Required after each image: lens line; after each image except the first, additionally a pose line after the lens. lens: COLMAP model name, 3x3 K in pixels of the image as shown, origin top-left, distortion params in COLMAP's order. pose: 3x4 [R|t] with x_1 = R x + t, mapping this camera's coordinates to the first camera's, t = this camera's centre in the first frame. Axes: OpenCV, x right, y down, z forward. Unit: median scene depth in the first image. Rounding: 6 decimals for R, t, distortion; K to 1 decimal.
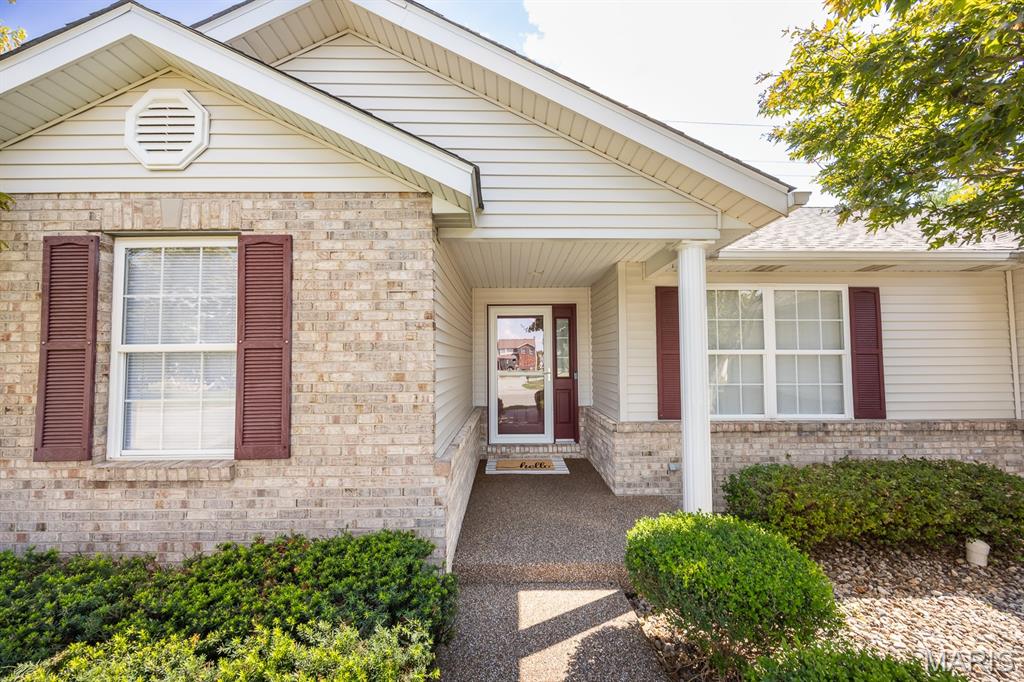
lens RADIAL K [[424.1, 0, 509.1], [0, 424.1, 344.1], [0, 0, 1]] dist [0.004598, 0.000860]
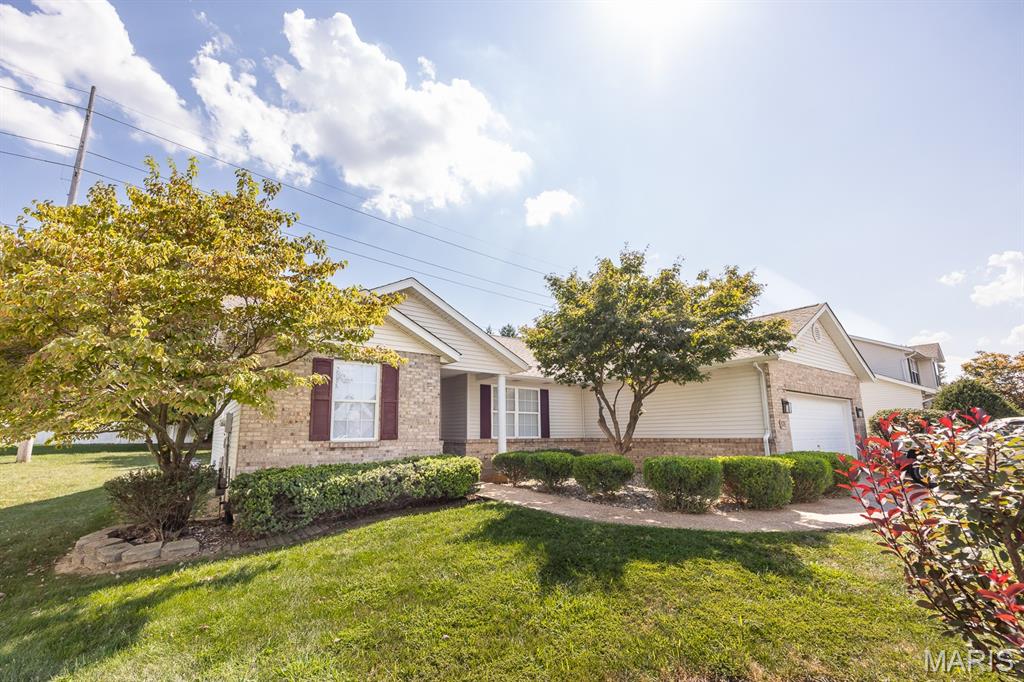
lens RADIAL K [[424.1, 0, 513.8], [0, 424.1, 342.1], [0, 0, 1]] dist [0.004598, 0.000860]
pose [[0.811920, 0.122940, 0.570676, -1.614259], [-0.019697, 0.982786, -0.183696, 0.123148], [-0.583436, 0.137906, 0.800365, -1.953078]]
